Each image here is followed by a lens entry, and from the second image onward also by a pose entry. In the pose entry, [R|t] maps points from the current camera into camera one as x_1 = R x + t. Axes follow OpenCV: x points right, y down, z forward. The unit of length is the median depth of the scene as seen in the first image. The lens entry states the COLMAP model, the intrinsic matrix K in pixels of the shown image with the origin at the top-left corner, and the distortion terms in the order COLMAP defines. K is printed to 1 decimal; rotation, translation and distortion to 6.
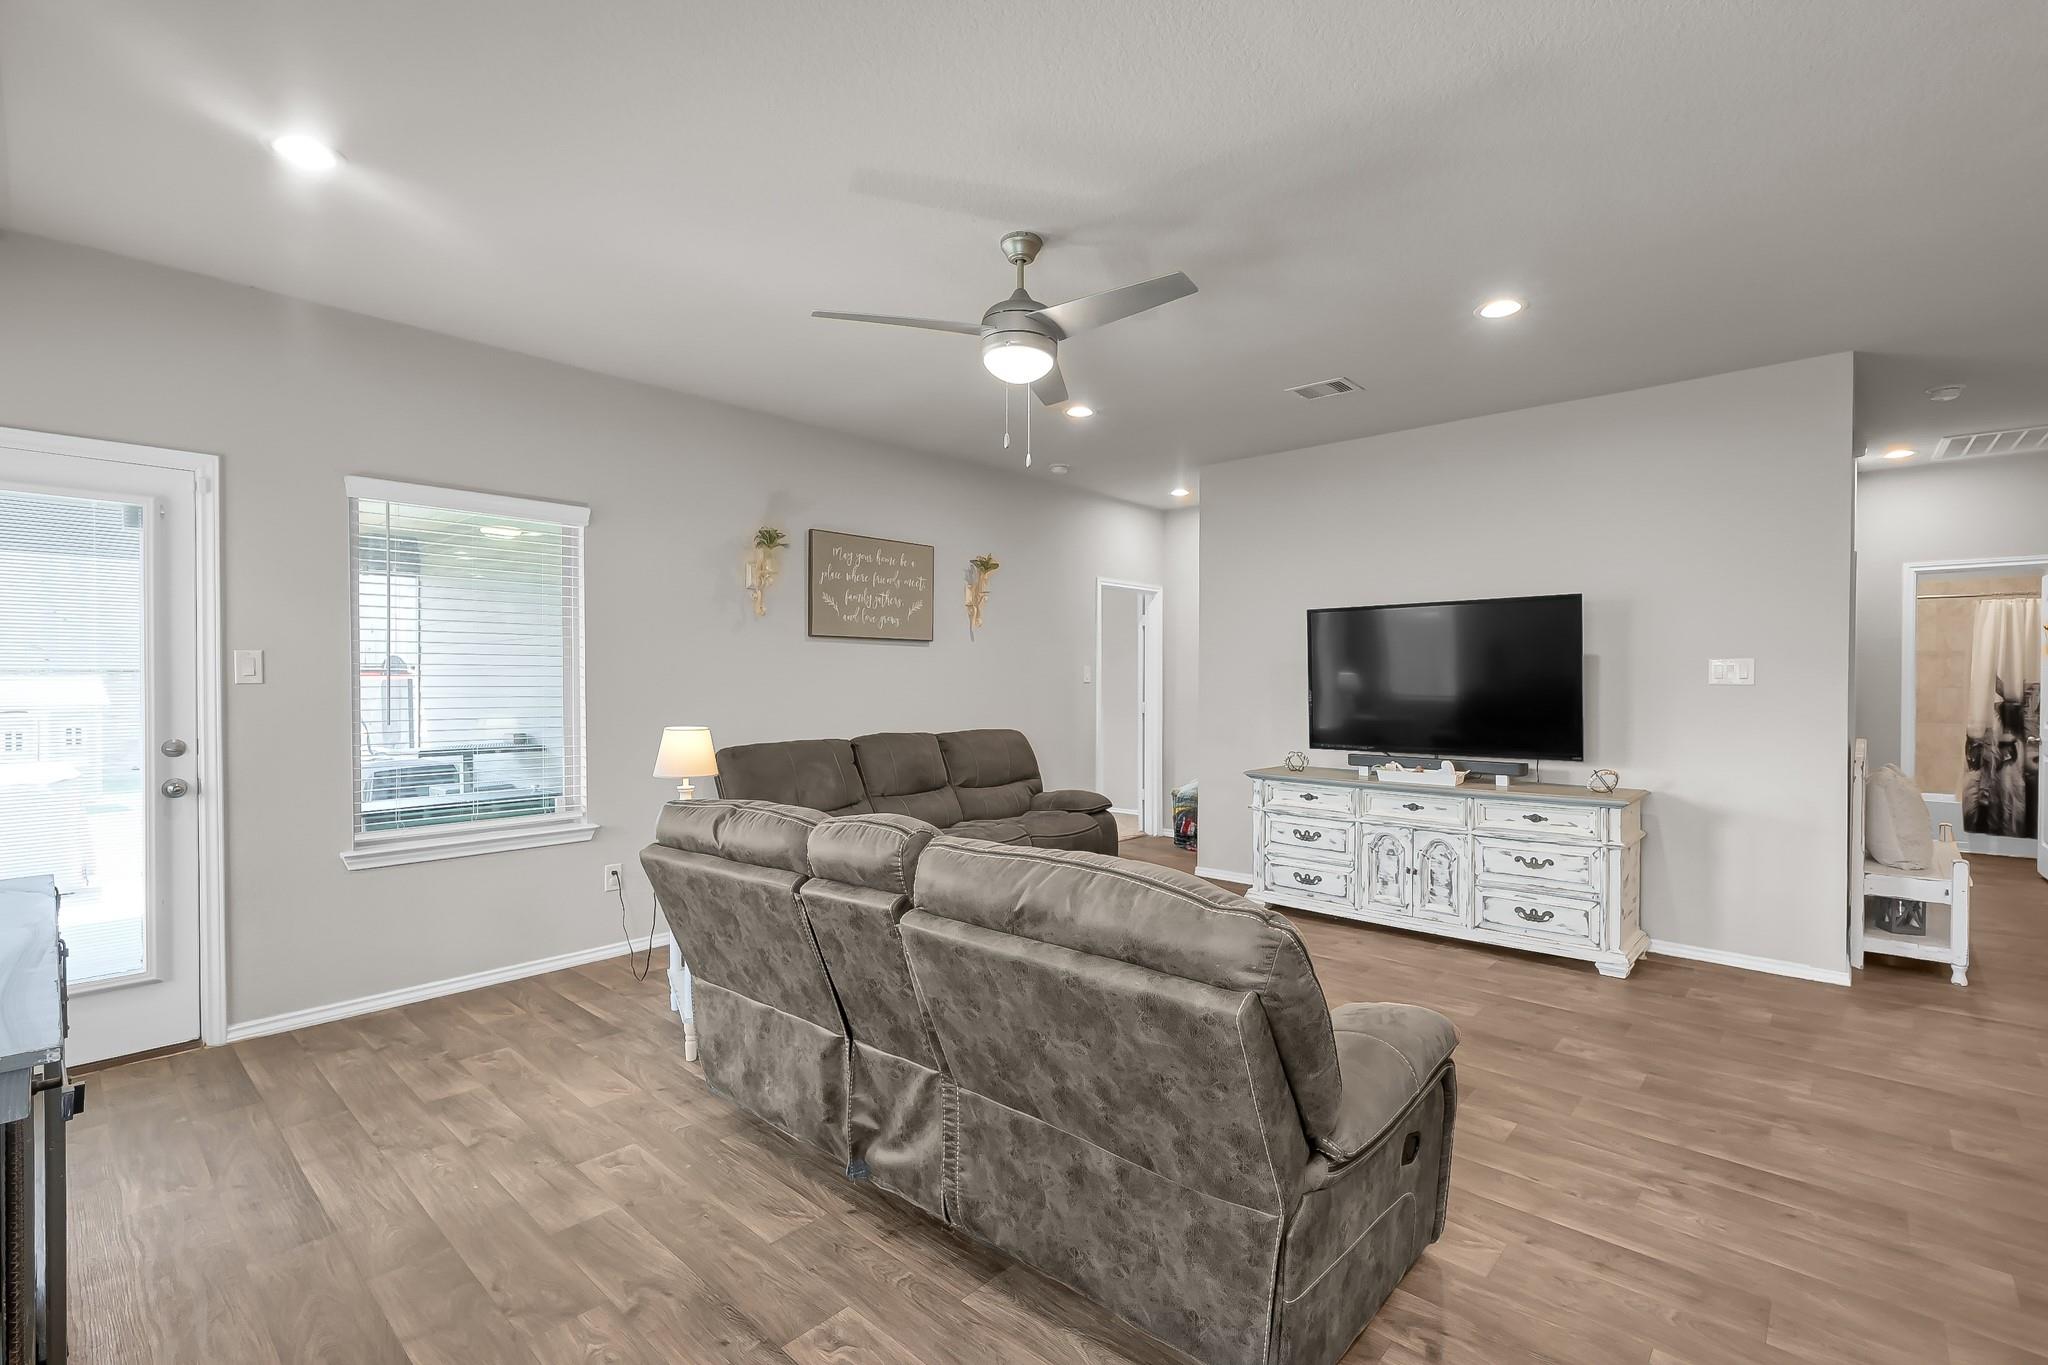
lens RADIAL K [[923.0, 0, 1014.3], [0, 923.0, 692.3], [0, 0, 1]] dist [0.001278, -0.000161]
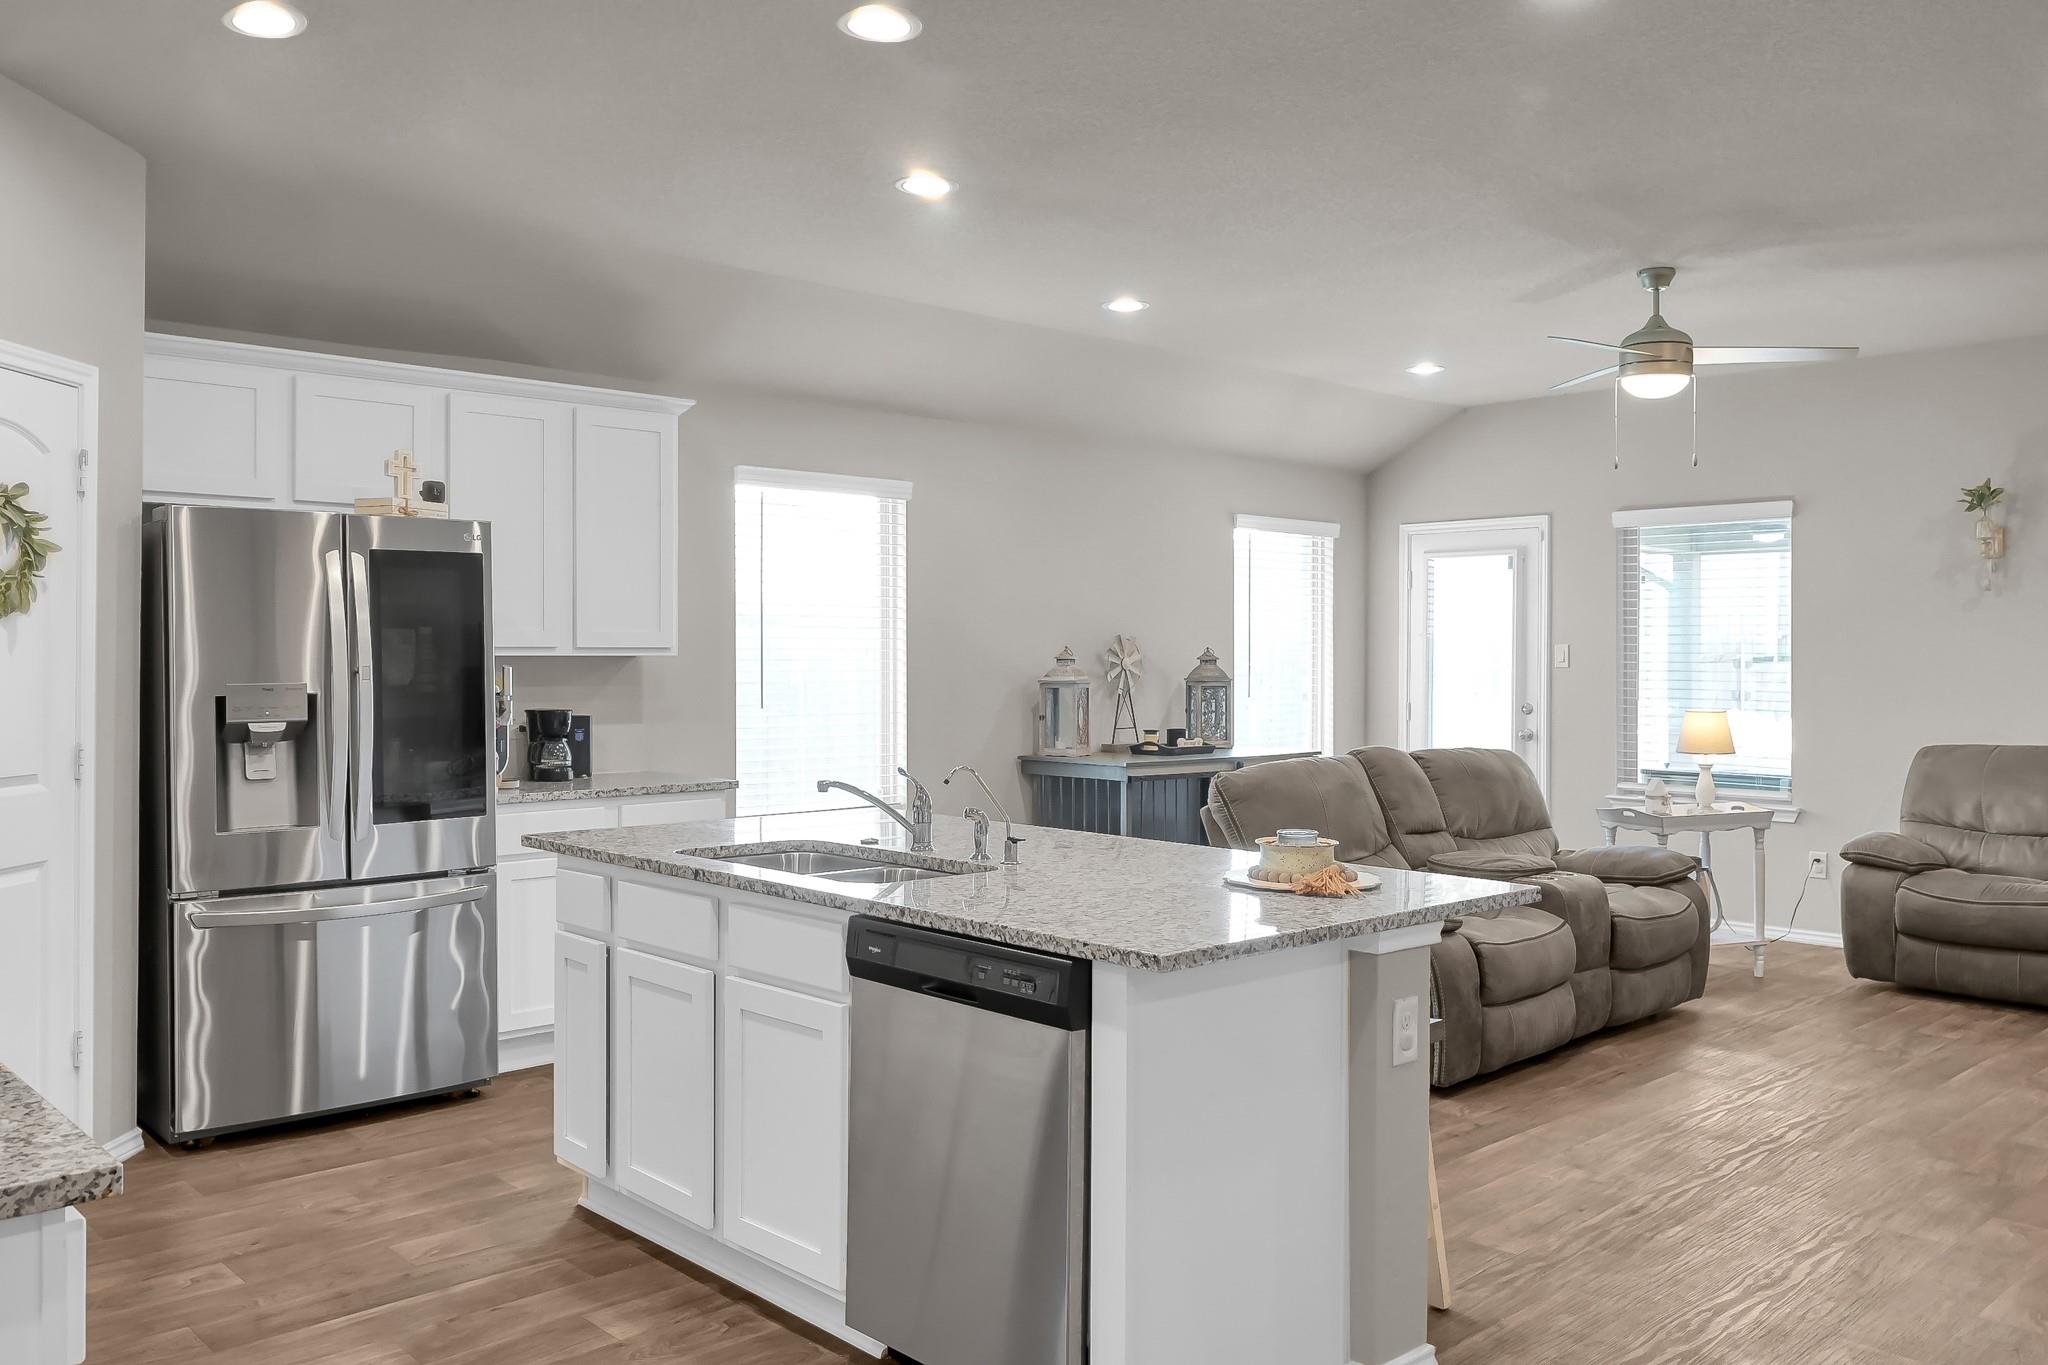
lens RADIAL K [[1616.6, 0, 1022.5], [0, 1616.6, 648.9], [0, 0, 1]] dist [-0.002385, 0.001935]
pose [[-0.072263, -0.003624, -0.997379, 1.744587], [-0.015392, 0.999878, -0.002518, -0.019271], [0.997267, 0.015170, -0.072310, 0.339809]]
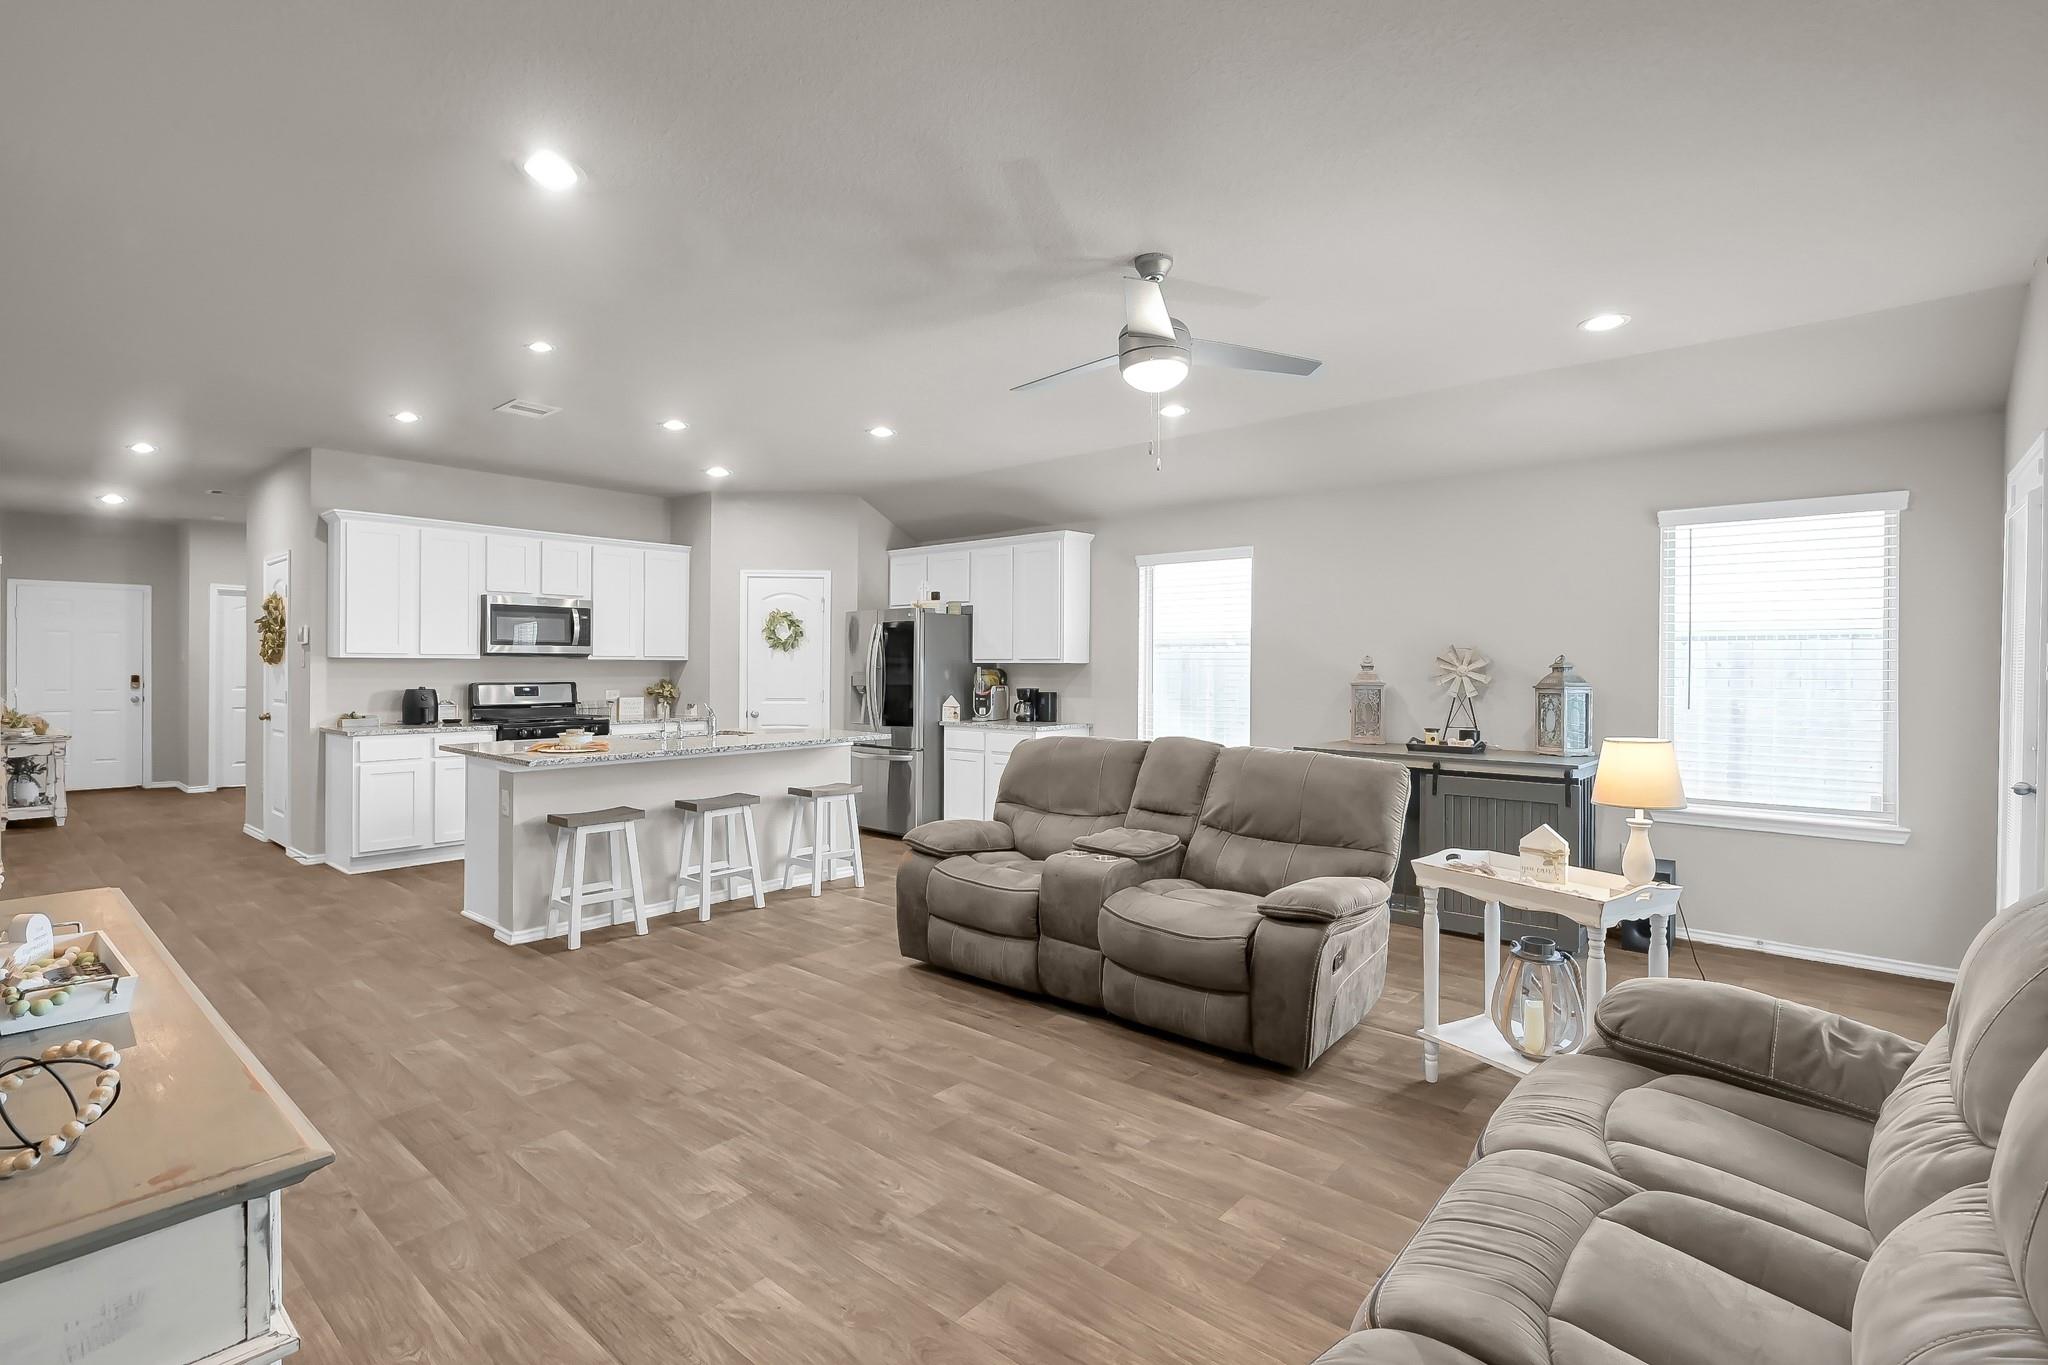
lens RADIAL K [[941.5, 0, 1020.4], [0, 941.5, 662.7], [0, 0, 1]] dist [-0.001386, -0.000329]
pose [[-0.999336, -0.004883, -0.036115, 0.174267], [-0.005205, 0.999948, 0.008816, -0.028698], [0.036070, 0.008998, -0.999309, 1.834435]]
